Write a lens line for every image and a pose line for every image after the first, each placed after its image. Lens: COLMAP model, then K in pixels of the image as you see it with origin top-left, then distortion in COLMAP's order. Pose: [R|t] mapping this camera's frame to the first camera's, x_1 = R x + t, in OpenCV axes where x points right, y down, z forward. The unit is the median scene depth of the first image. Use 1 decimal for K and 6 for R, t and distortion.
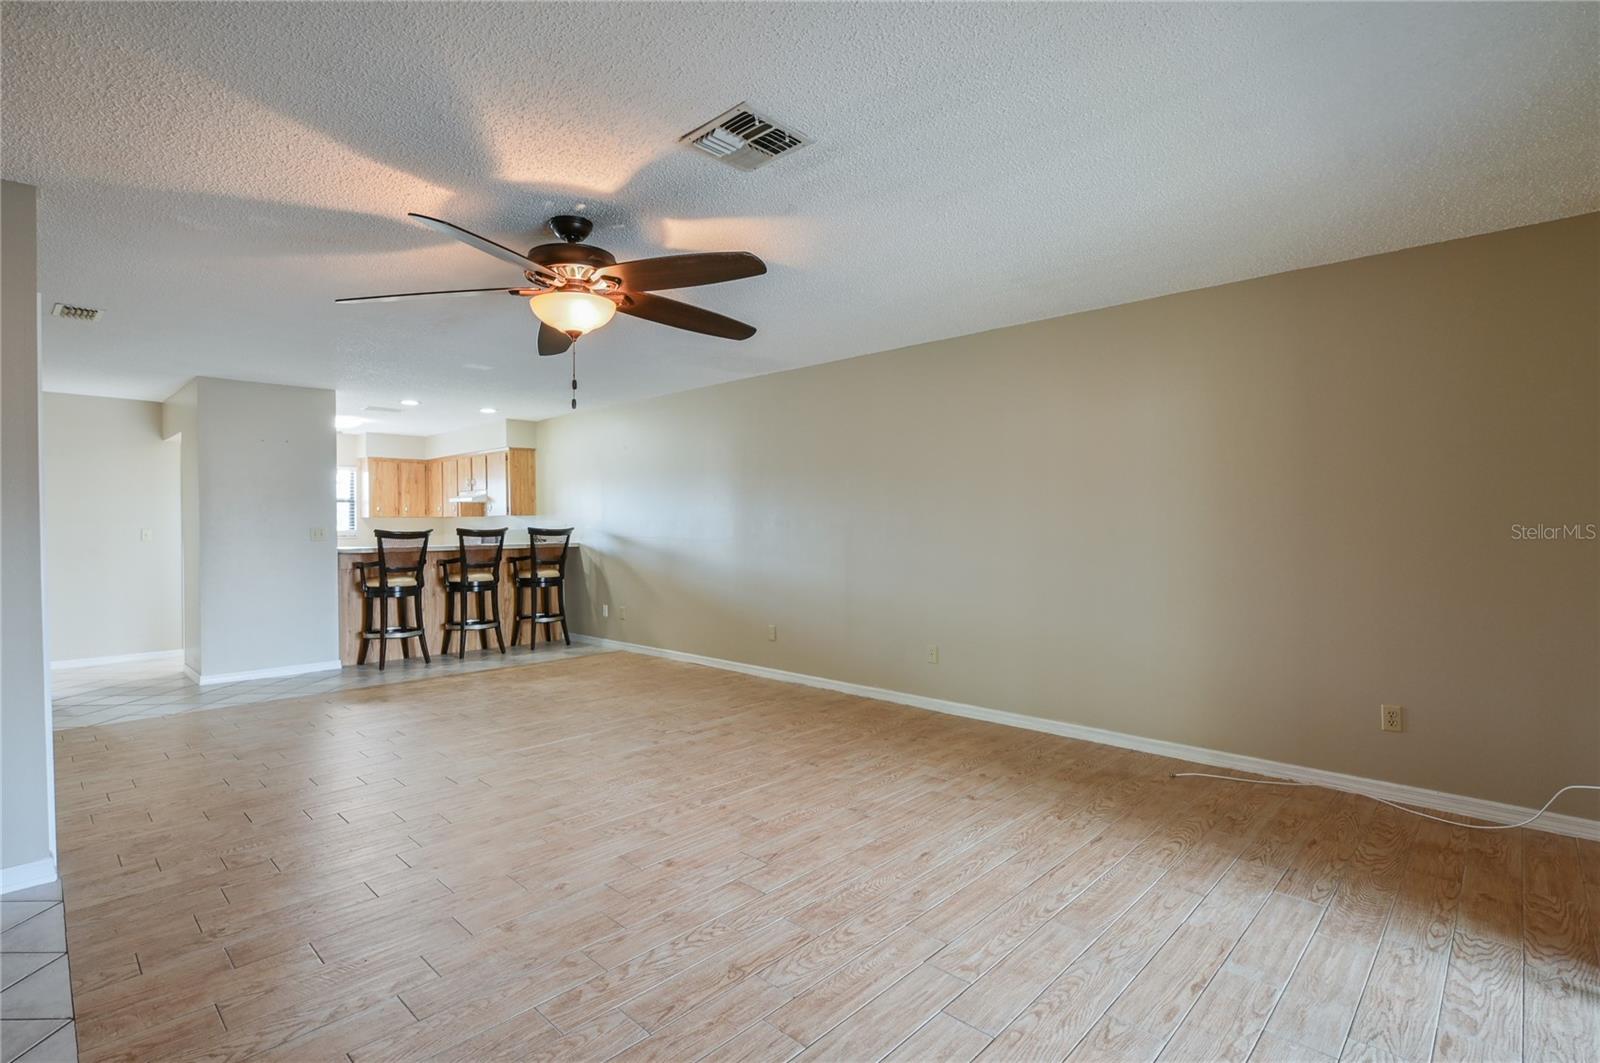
lens RADIAL K [[767.2, 0, 800.0], [0, 767.2, 531.5], [0, 0, 1]] dist [-0.002245, 0.000263]
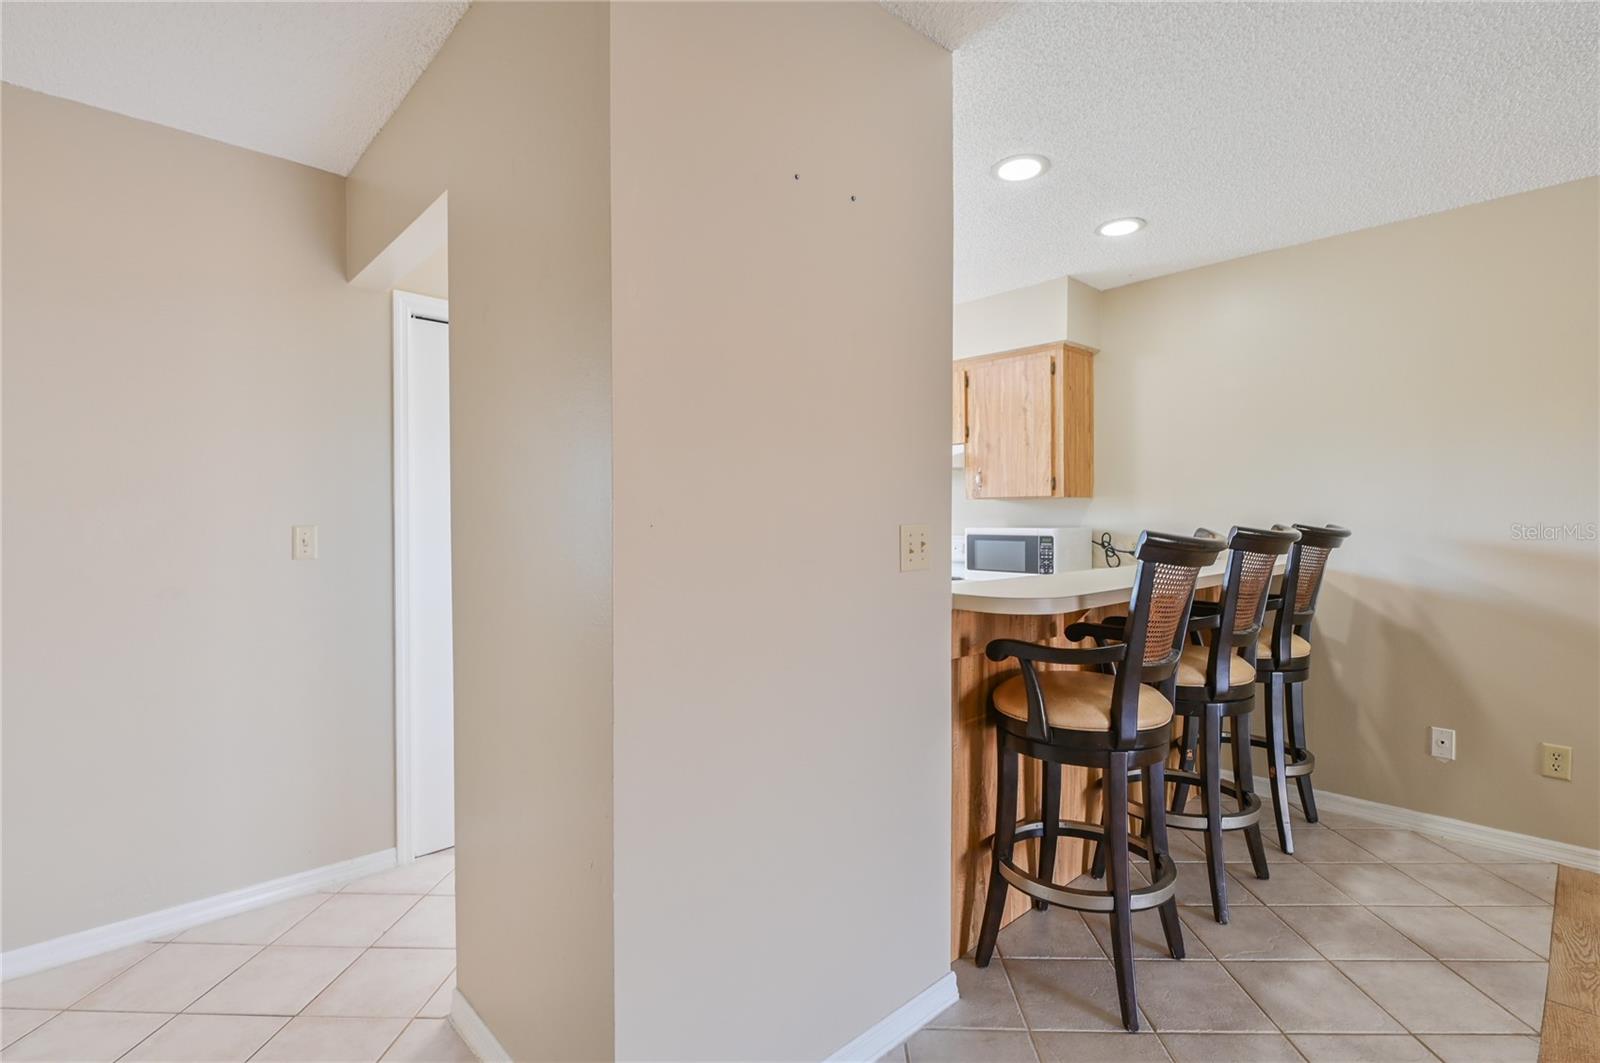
lens RADIAL K [[743.4, 0, 800.0], [0, 743.4, 531.5], [0, 0, 1]] dist [-0.000716, -0.000019]
pose [[0.998794, 0.004640, -0.048886, -0.559018], [-0.004277, 0.999963, 0.007523, -0.004348], [0.048919, -0.007305, 0.998776, 0.612705]]
